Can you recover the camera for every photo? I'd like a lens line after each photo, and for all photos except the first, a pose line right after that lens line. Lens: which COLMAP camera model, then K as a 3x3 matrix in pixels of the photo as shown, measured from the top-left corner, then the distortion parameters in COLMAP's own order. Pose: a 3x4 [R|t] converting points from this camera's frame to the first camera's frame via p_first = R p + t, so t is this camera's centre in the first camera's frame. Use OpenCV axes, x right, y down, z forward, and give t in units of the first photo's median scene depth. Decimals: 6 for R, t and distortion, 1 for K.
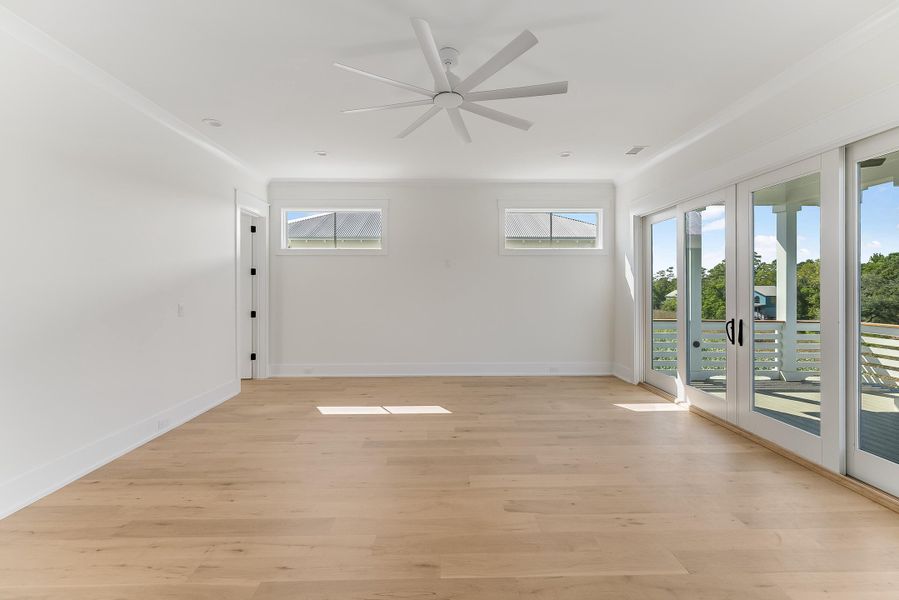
lens RADIAL K [[384.4, 0, 446.0], [0, 384.4, 288.0], [0, 0, 1]] dist [0.002798, -0.000066]
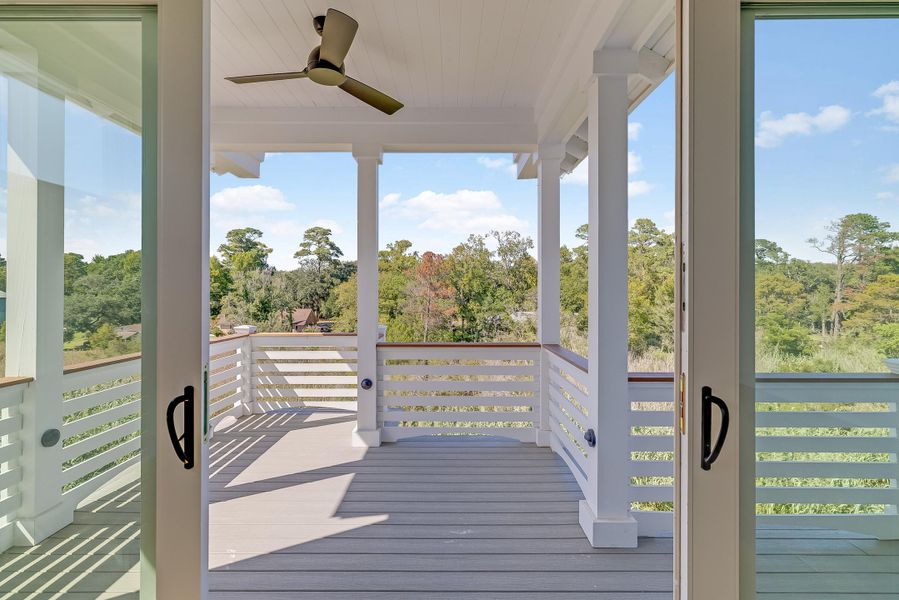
lens RADIAL K [[421.5, 0, 448.8], [0, 421.5, 292.1], [0, 0, 1]] dist [-0.000383, 0.001317]
pose [[0.027138, -0.008369, 0.999597, 0.295205], [-0.001011, 0.999964, 0.008399, 0.000931], [-0.999631, -0.001239, 0.027129, 0.707250]]
